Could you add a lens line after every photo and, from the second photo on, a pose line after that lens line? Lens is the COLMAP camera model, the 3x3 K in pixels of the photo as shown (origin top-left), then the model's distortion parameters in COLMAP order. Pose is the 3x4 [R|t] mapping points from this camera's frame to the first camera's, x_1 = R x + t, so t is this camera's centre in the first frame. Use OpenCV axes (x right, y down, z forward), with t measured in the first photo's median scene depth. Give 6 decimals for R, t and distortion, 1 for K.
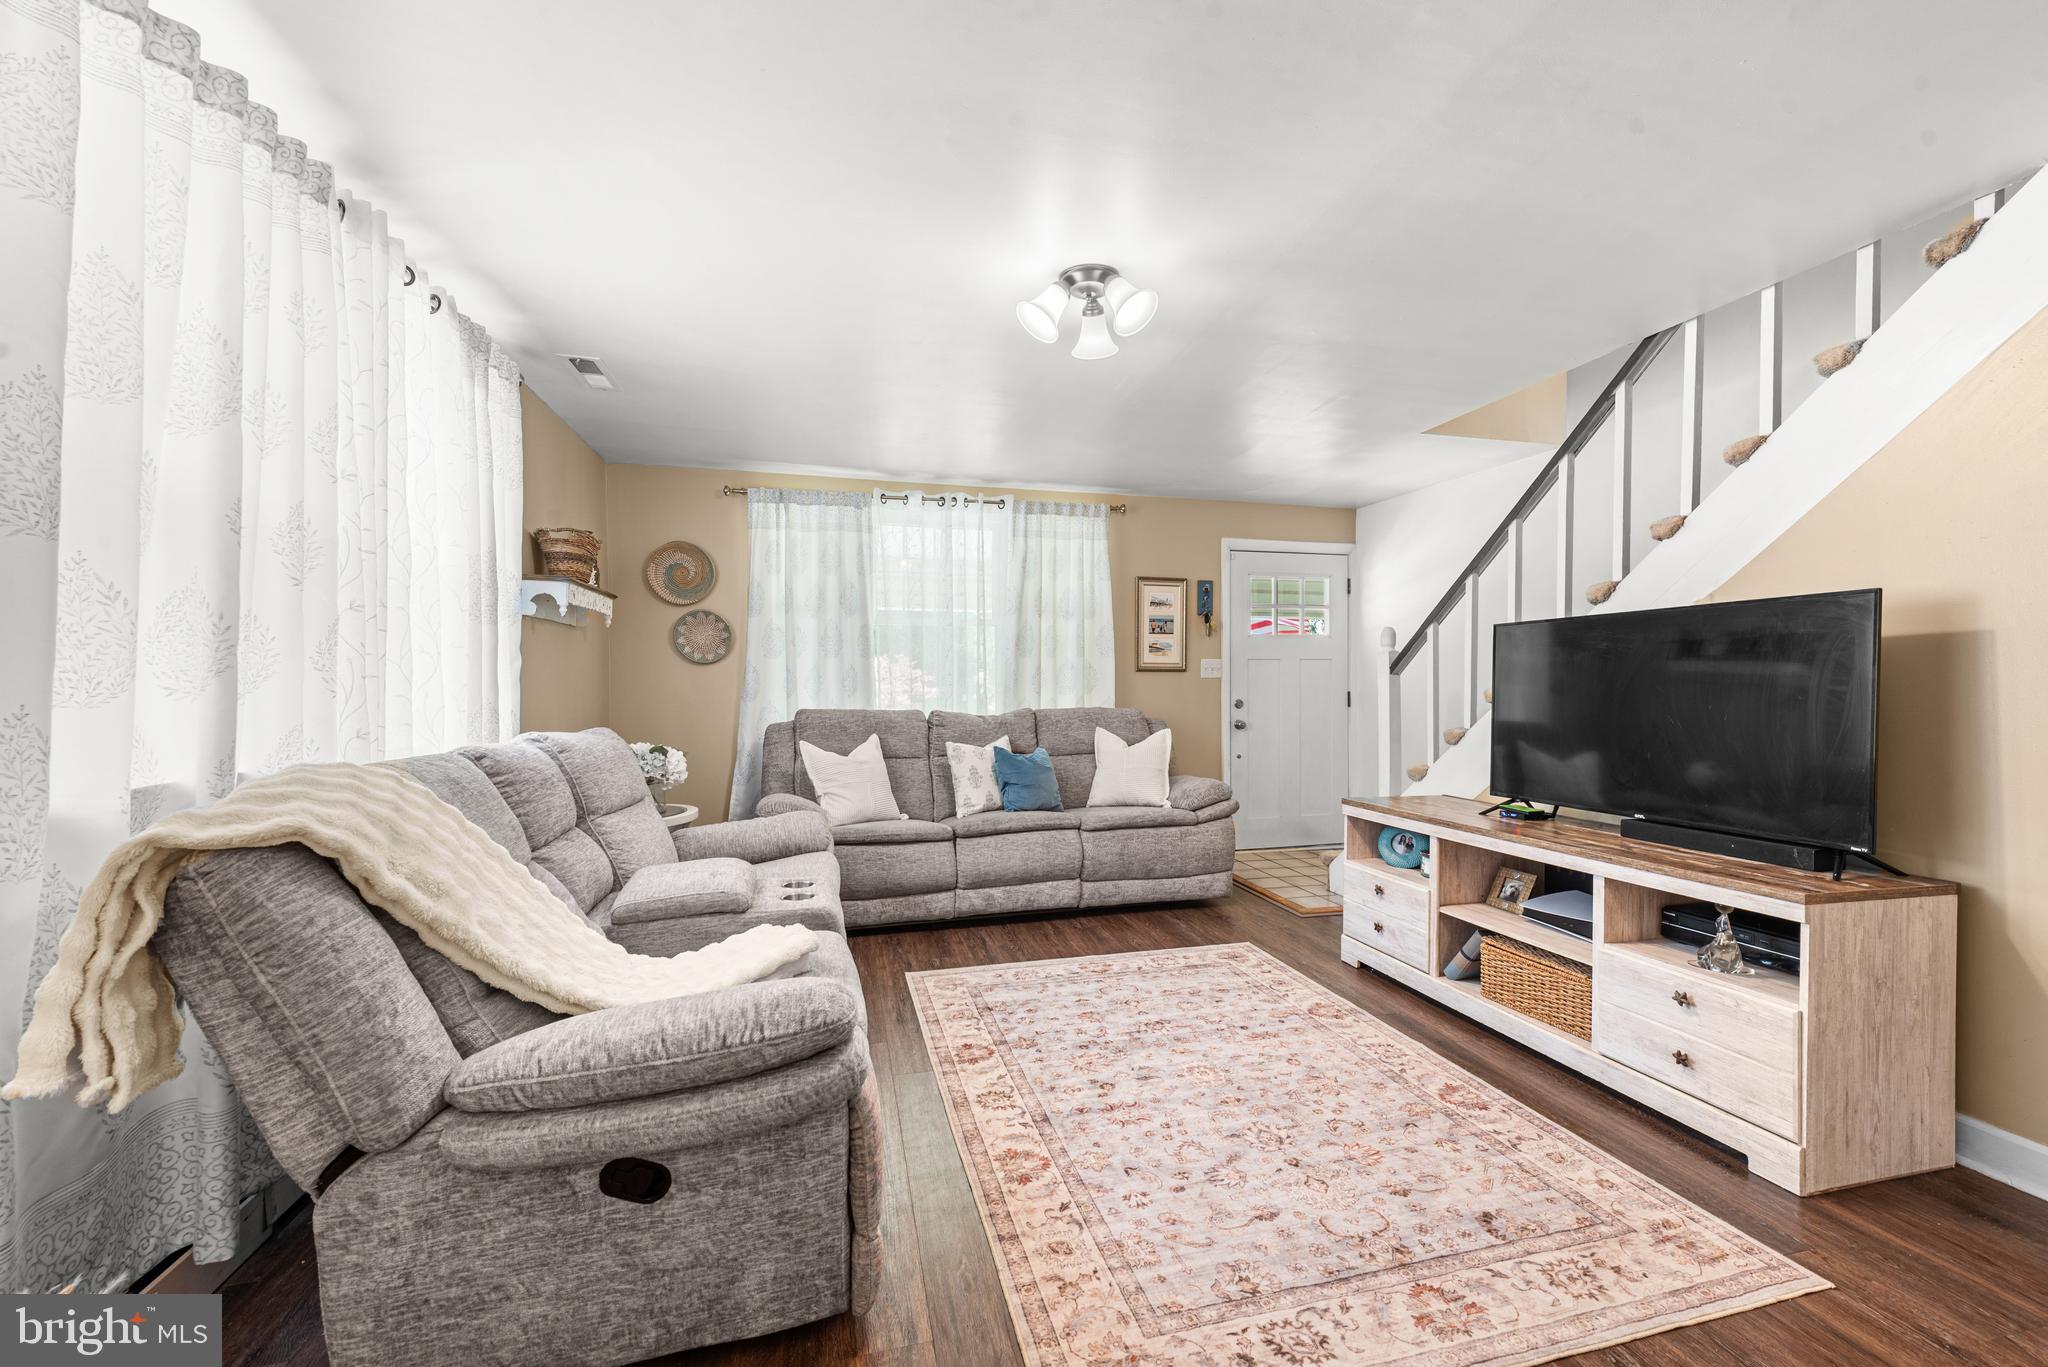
lens RADIAL K [[800.9, 0, 1032.1], [0, 800.9, 686.1], [0, 0, 1]] dist [0.014275, -0.004506]
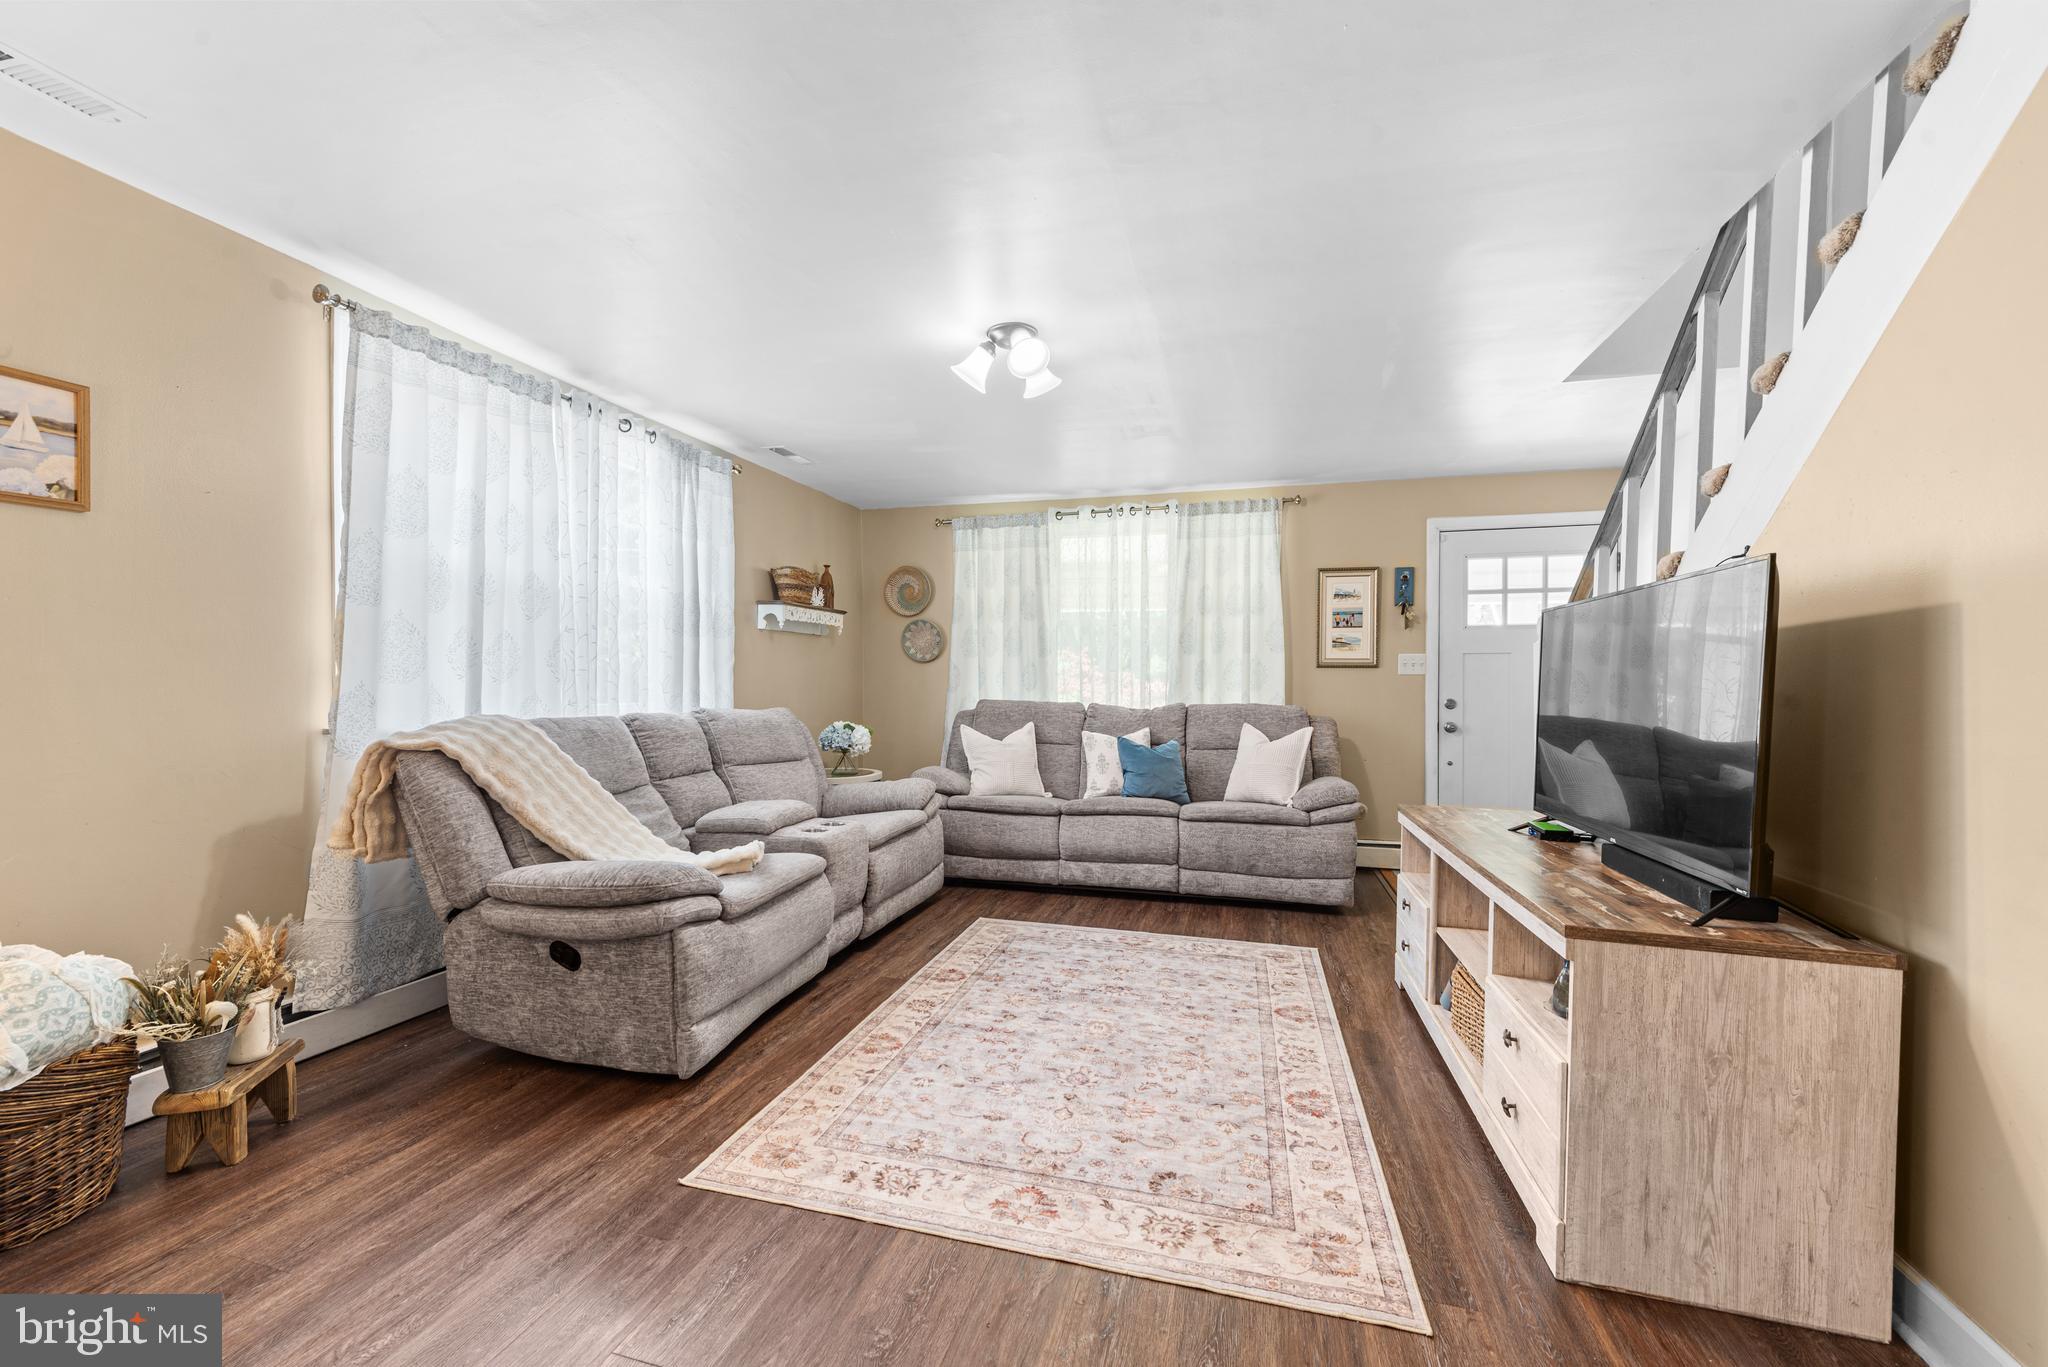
lens RADIAL K [[800.9, 0, 1029.5], [0, 800.9, 687.2], [0, 0, 1]] dist [0.014275, -0.004506]
pose [[0.868399, 0.010036, -0.495764, 0.600824], [-0.008511, 0.999950, 0.005334, 0.005531], [0.495792, -0.000413, 0.868441, -0.009138]]
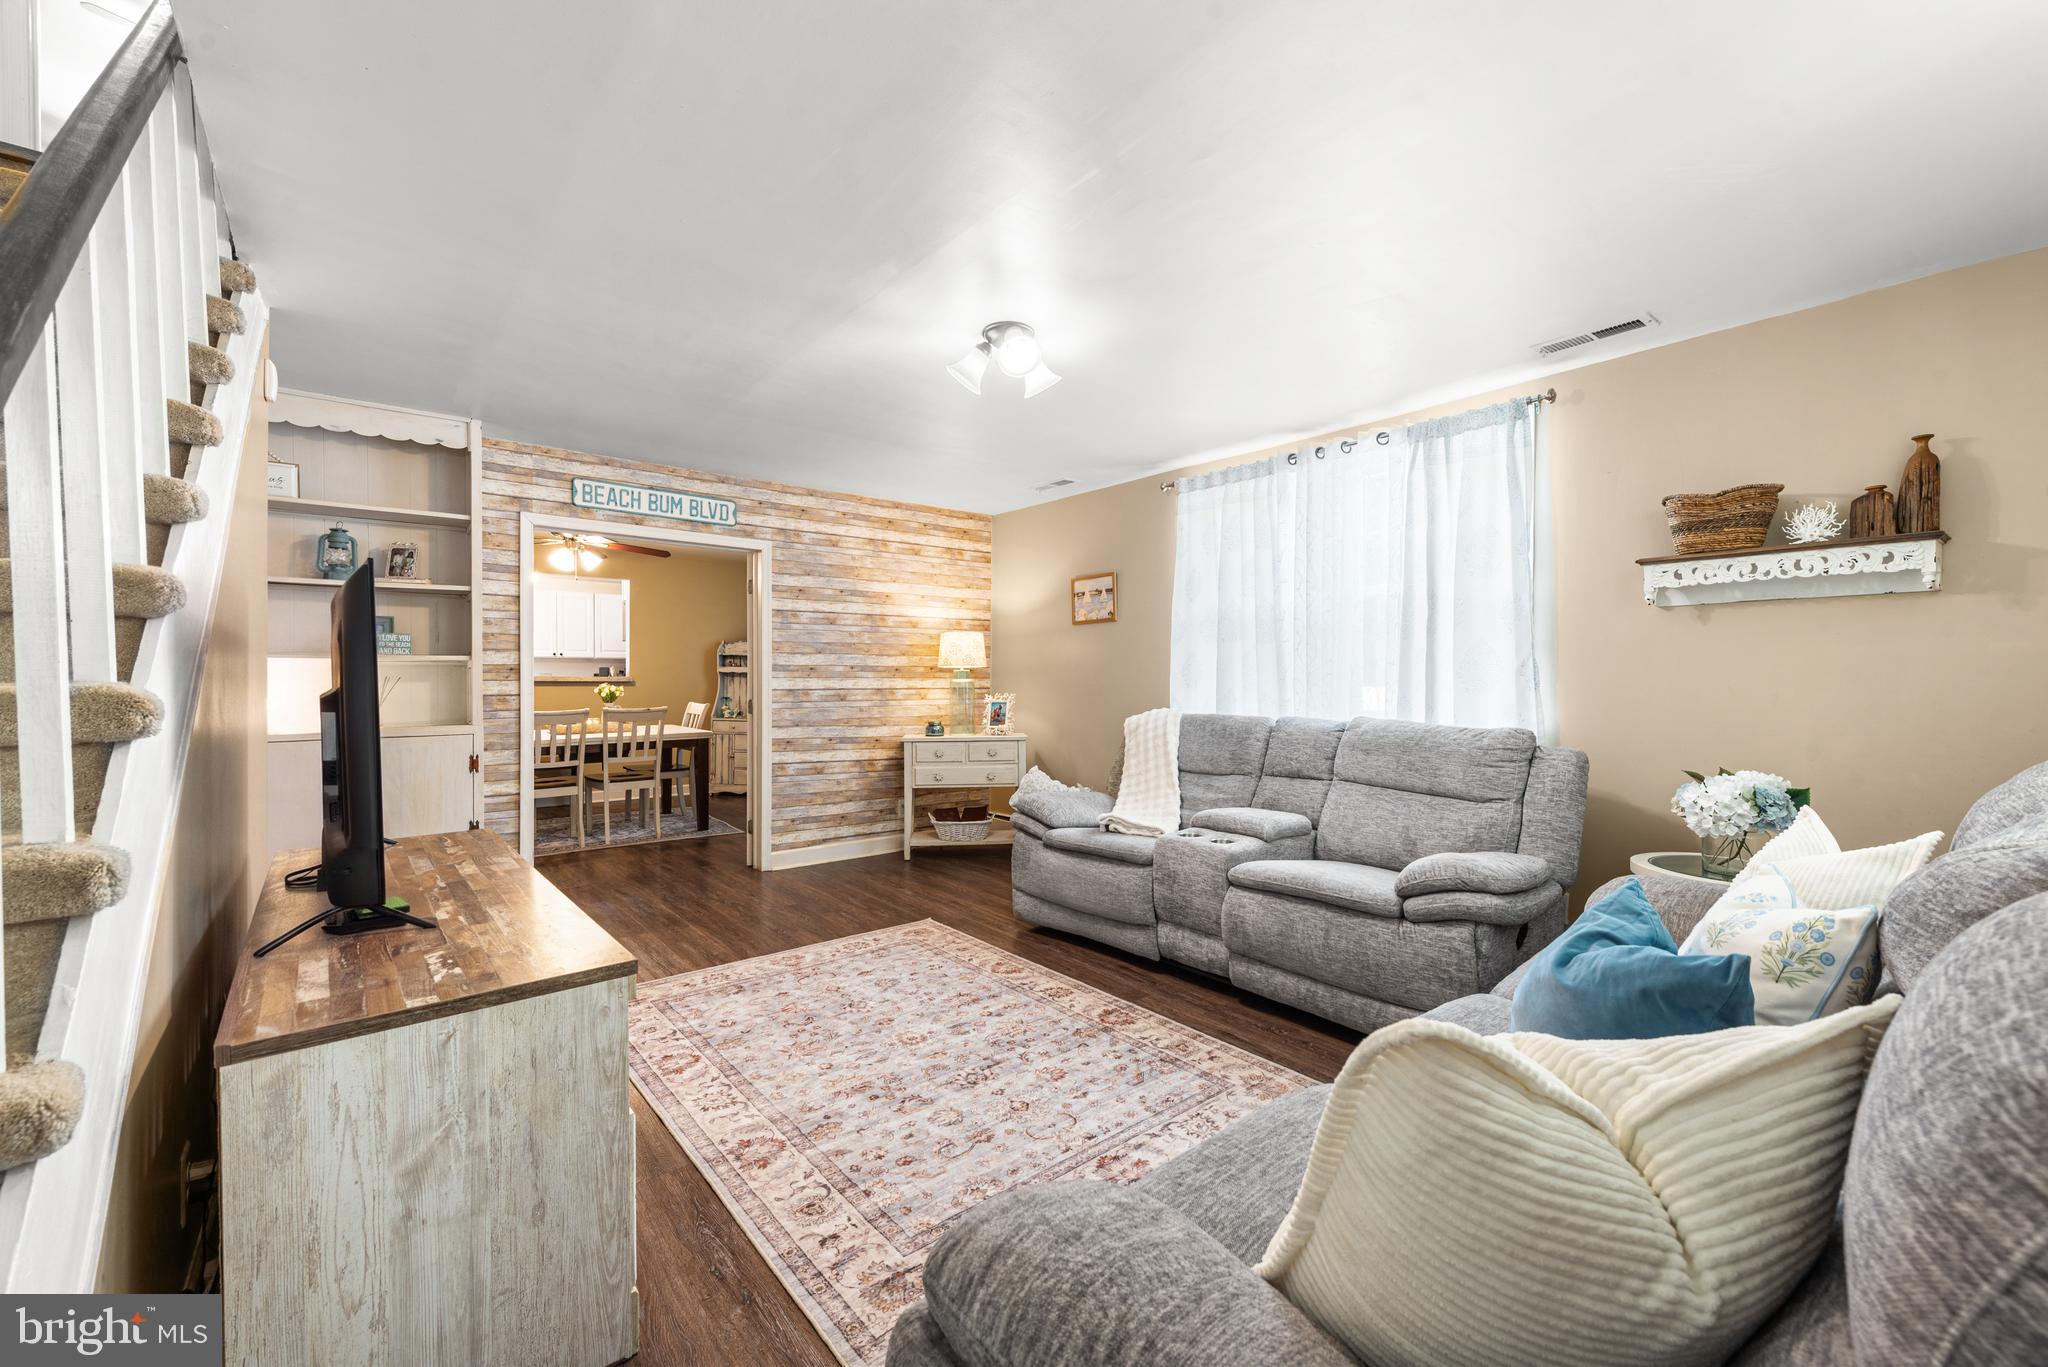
lens RADIAL K [[833.5, 0, 1032.1], [0, 833.5, 693.0], [0, 0, 1]] dist [0.012080, -0.000124]
pose [[-0.905352, 0.002496, -0.424655, 0.486305], [-0.005018, 0.999850, 0.016576, -0.006858], [0.424632, 0.017139, -0.905204, 1.860275]]
